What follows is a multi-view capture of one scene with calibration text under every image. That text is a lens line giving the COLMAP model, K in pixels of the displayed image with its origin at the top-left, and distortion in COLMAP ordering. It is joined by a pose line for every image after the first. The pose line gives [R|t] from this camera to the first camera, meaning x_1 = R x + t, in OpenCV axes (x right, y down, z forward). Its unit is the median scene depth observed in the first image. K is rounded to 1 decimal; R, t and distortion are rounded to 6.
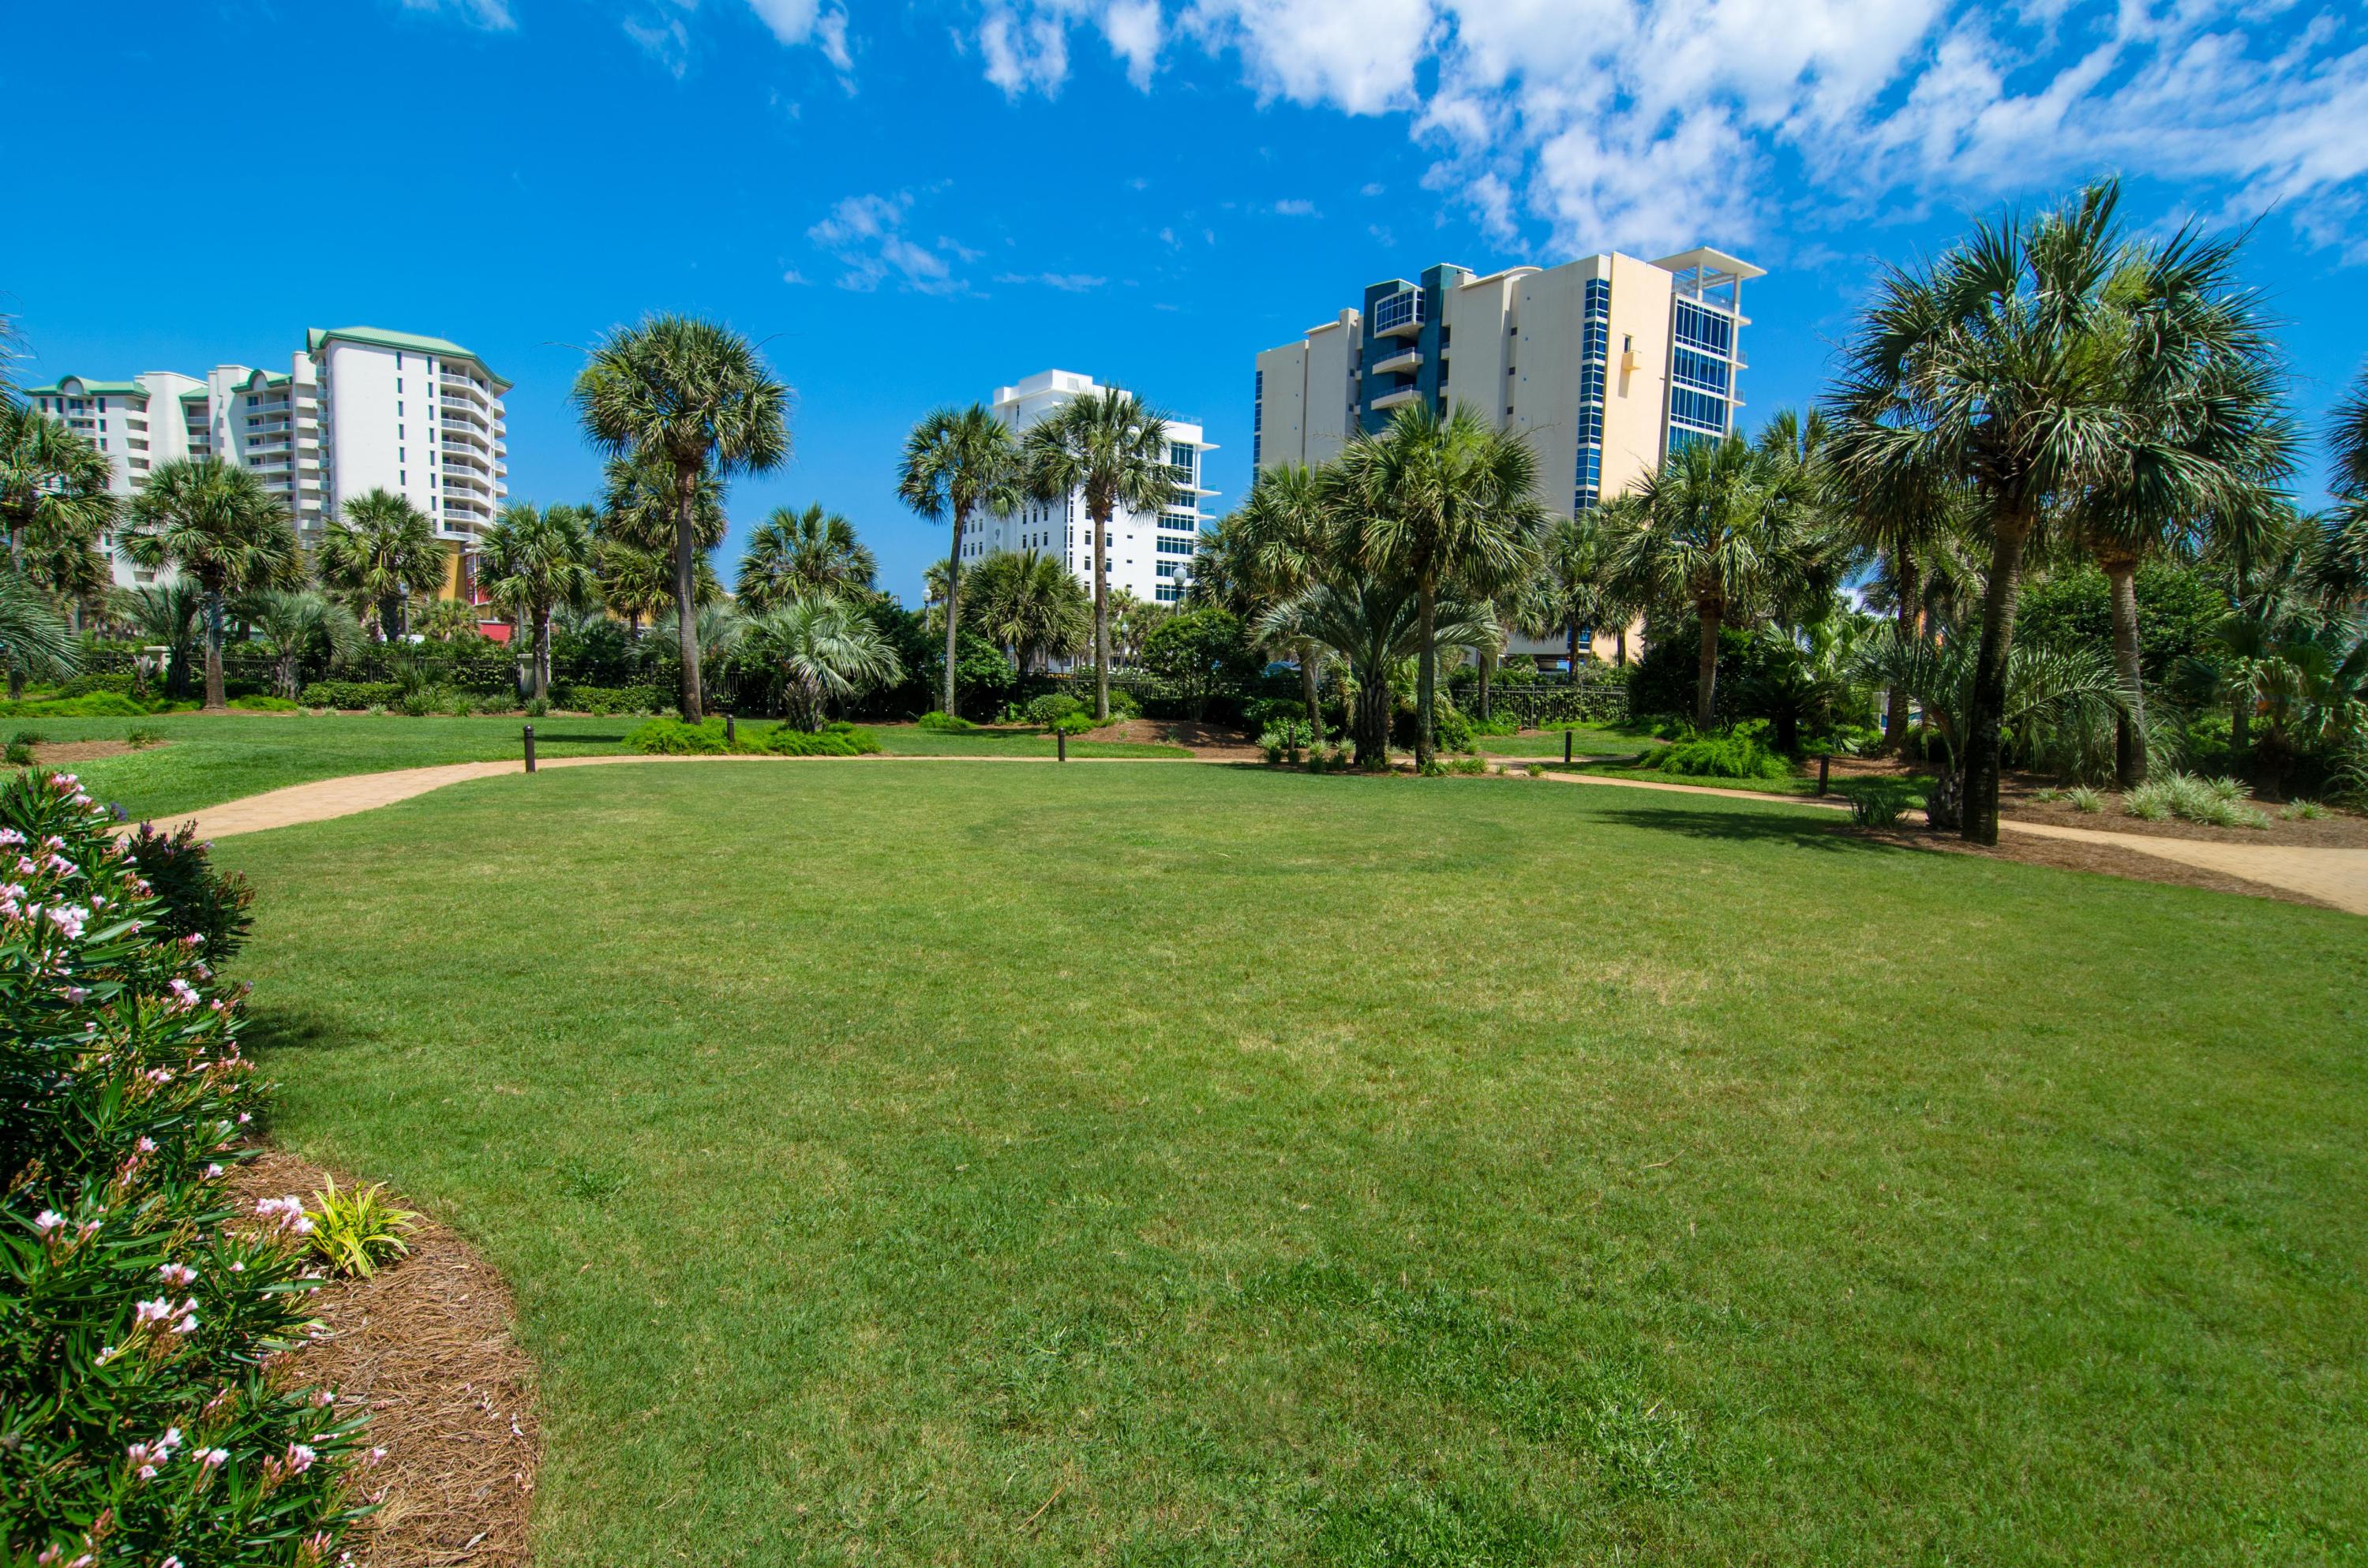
lens RADIAL K [[1252.5, 0, 1180.9], [0, 1252.5, 807.9], [0, 0, 1]] dist [-0.004399, -0.001047]
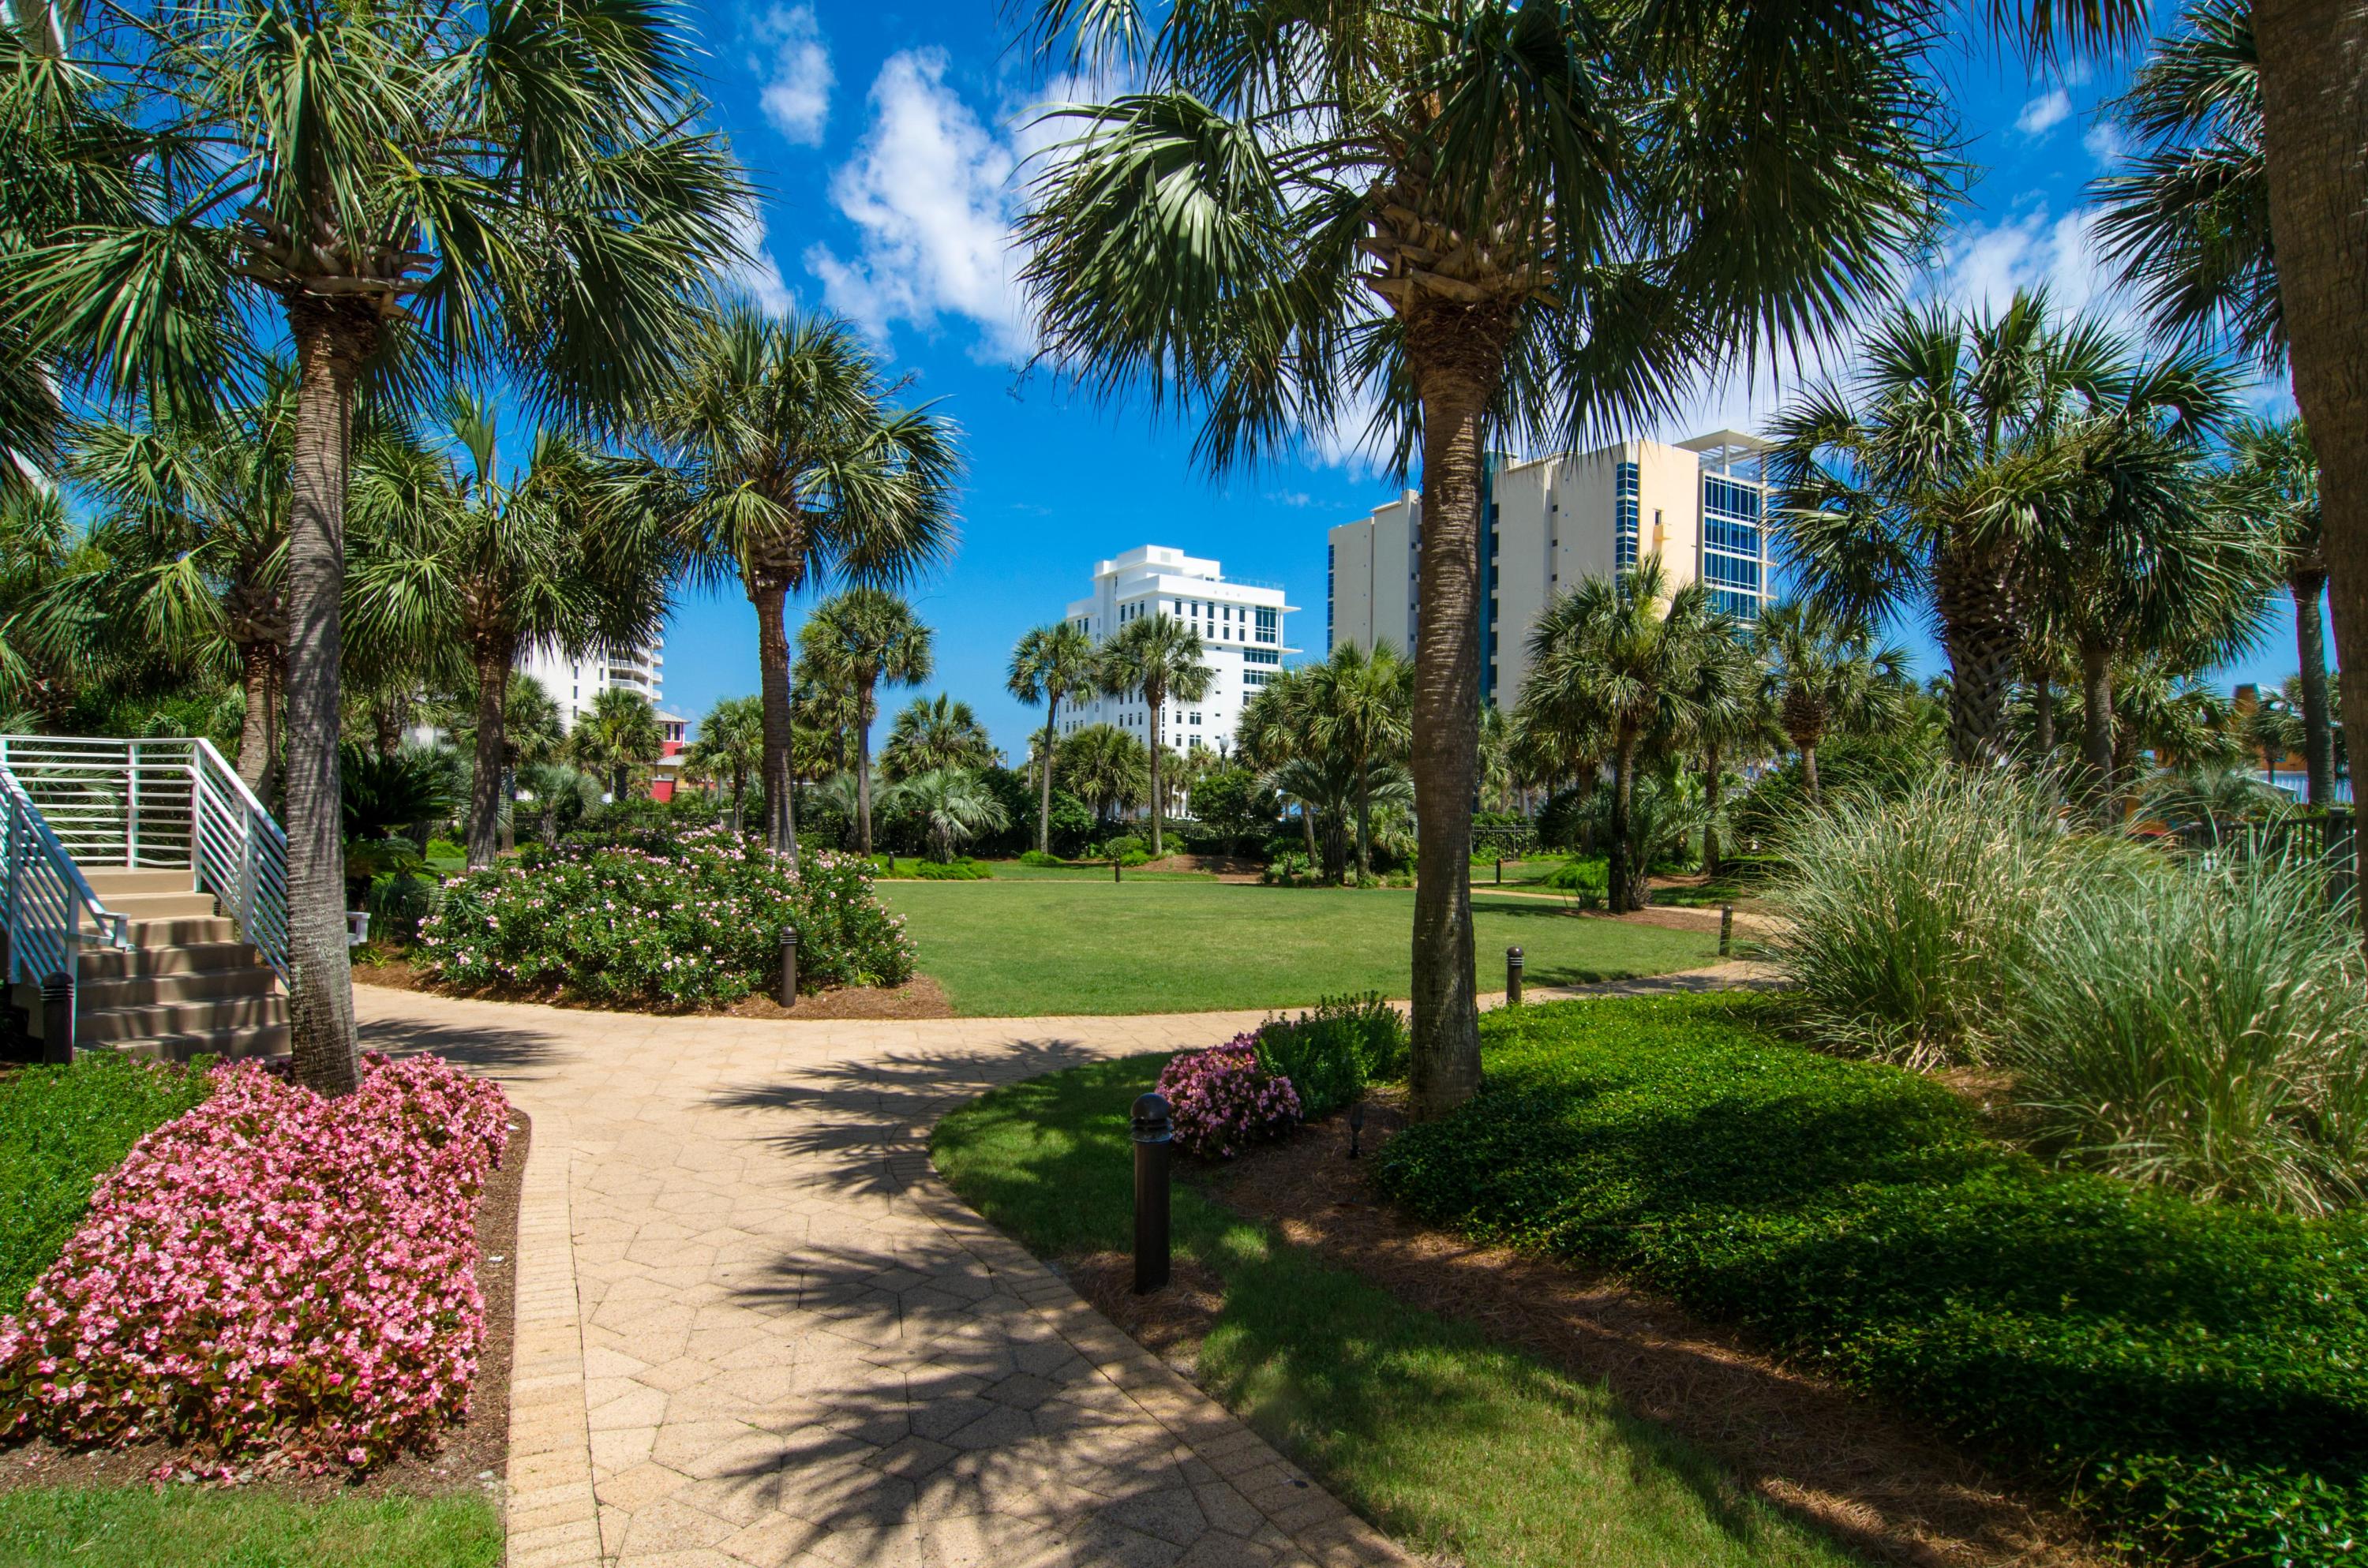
lens RADIAL K [[1252.5, 0, 1180.9], [0, 1252.5, 807.9], [0, 0, 1]] dist [-0.004399, -0.001047]
pose [[0.996591, -0.011882, -0.081645, 0.061589], [0.002477, 0.993439, -0.114334, 0.027196], [0.082468, 0.113742, 0.990082, -0.270617]]
